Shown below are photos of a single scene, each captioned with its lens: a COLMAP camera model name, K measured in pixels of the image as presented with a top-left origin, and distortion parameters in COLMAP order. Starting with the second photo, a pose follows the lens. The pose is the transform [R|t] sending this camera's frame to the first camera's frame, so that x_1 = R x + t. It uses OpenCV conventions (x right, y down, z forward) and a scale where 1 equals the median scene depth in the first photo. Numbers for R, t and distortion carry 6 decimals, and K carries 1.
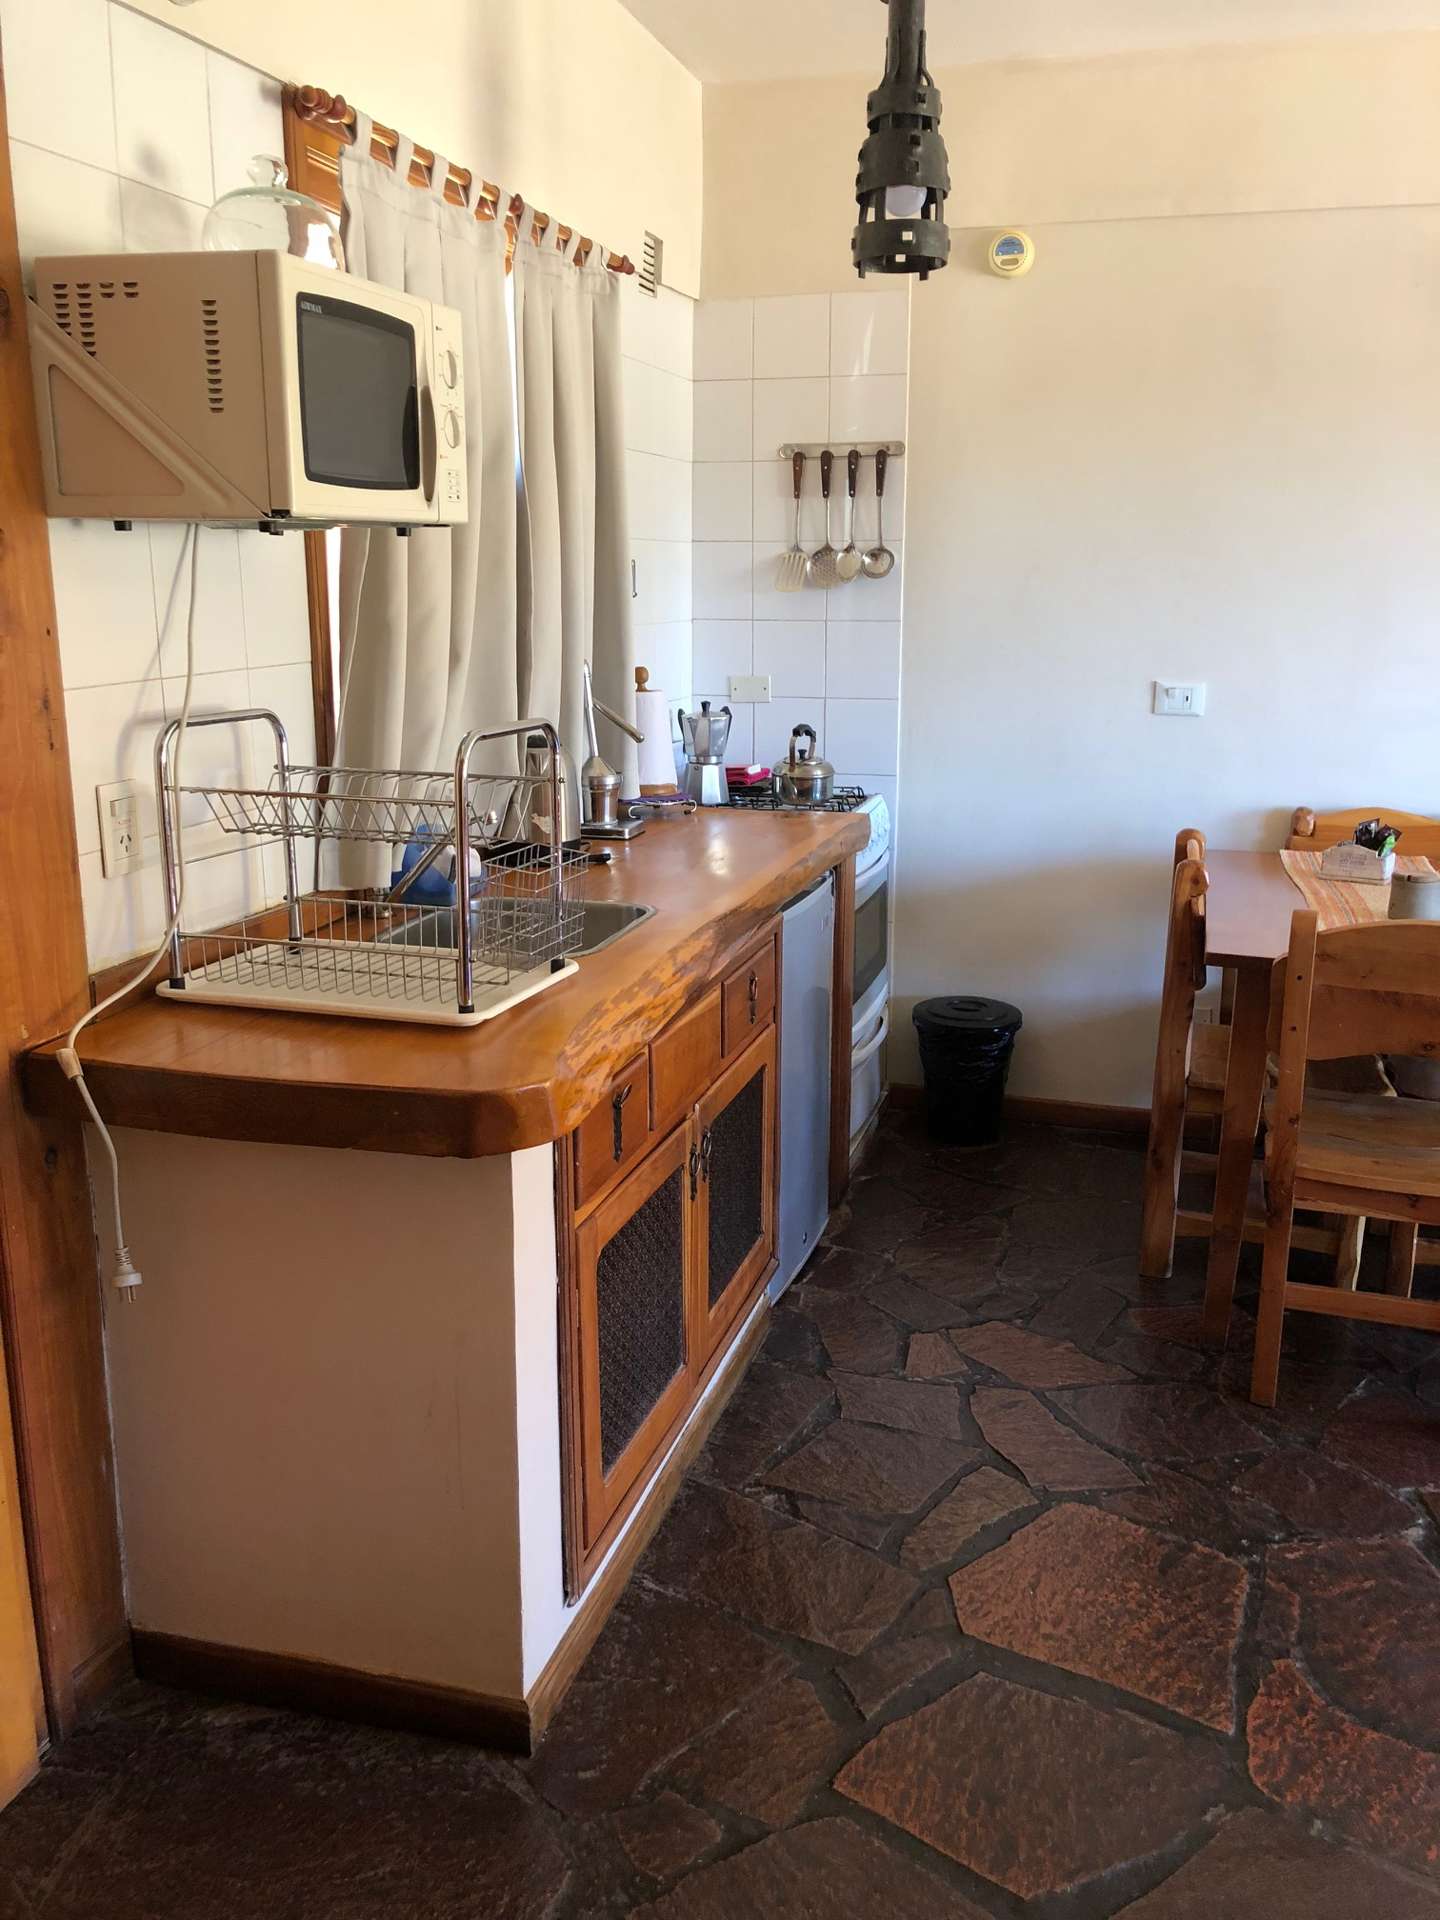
lens RADIAL K [[1611.6, 0, 720.0], [0, 1611.6, 960.0], [0, 0, 1]] dist [-0.000589, 0.002029]
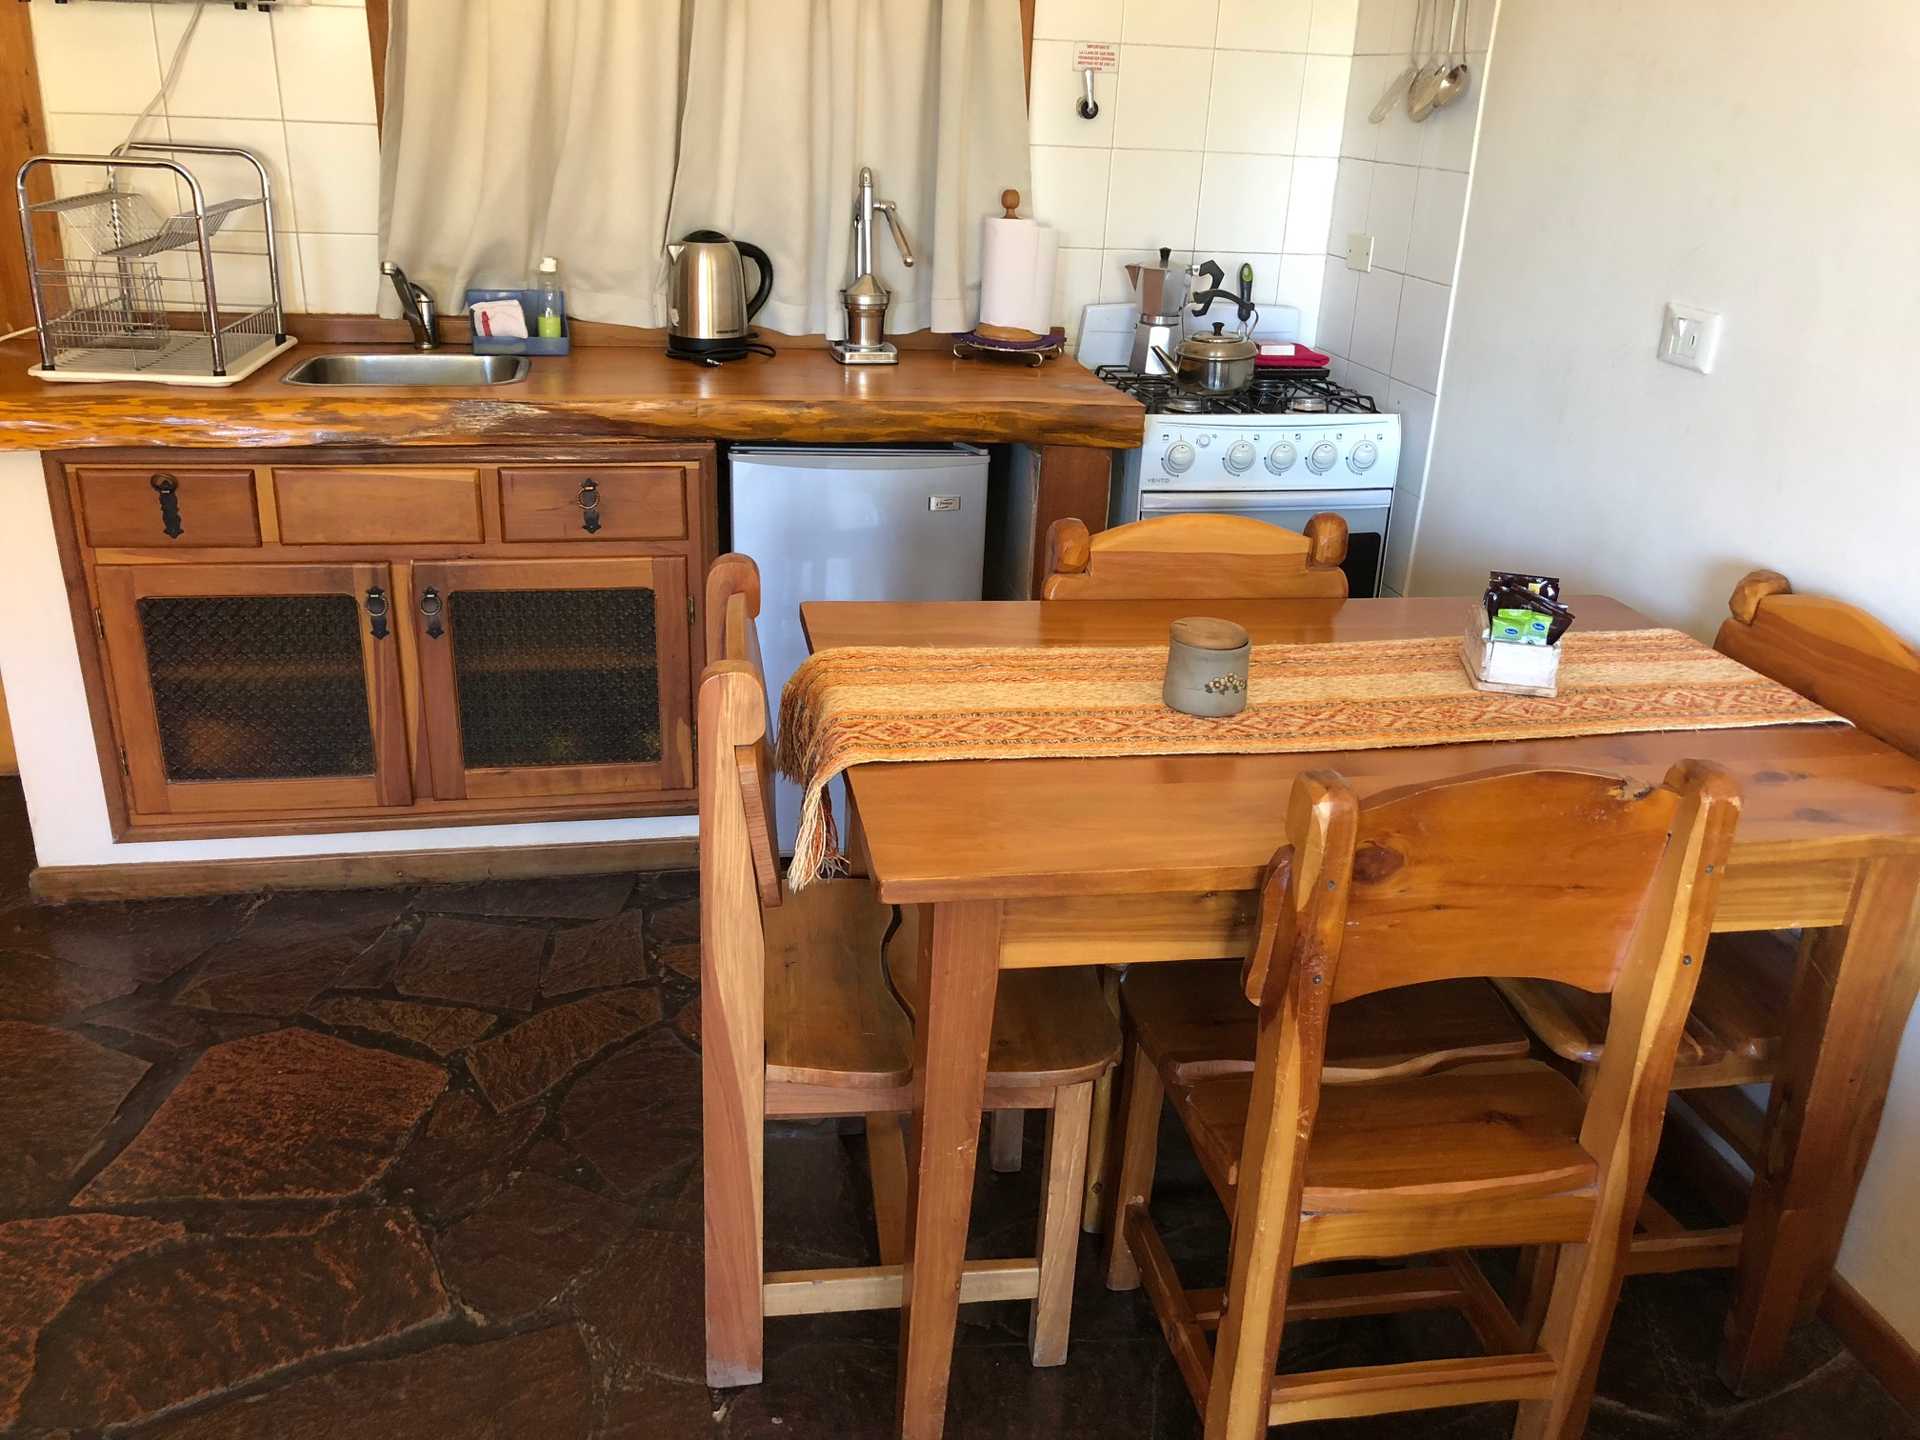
lens RADIAL K [[1580.3, 0, 960.0], [0, 1580.3, 720.0], [0, 0, 1]] dist [-0.002827, 0.007805]
pose [[0.454178, 0.352645, -0.818147, 1.052236], [-0.253076, 0.931563, 0.261041, -0.180053], [0.854210, 0.088494, 0.512342, 0.764328]]
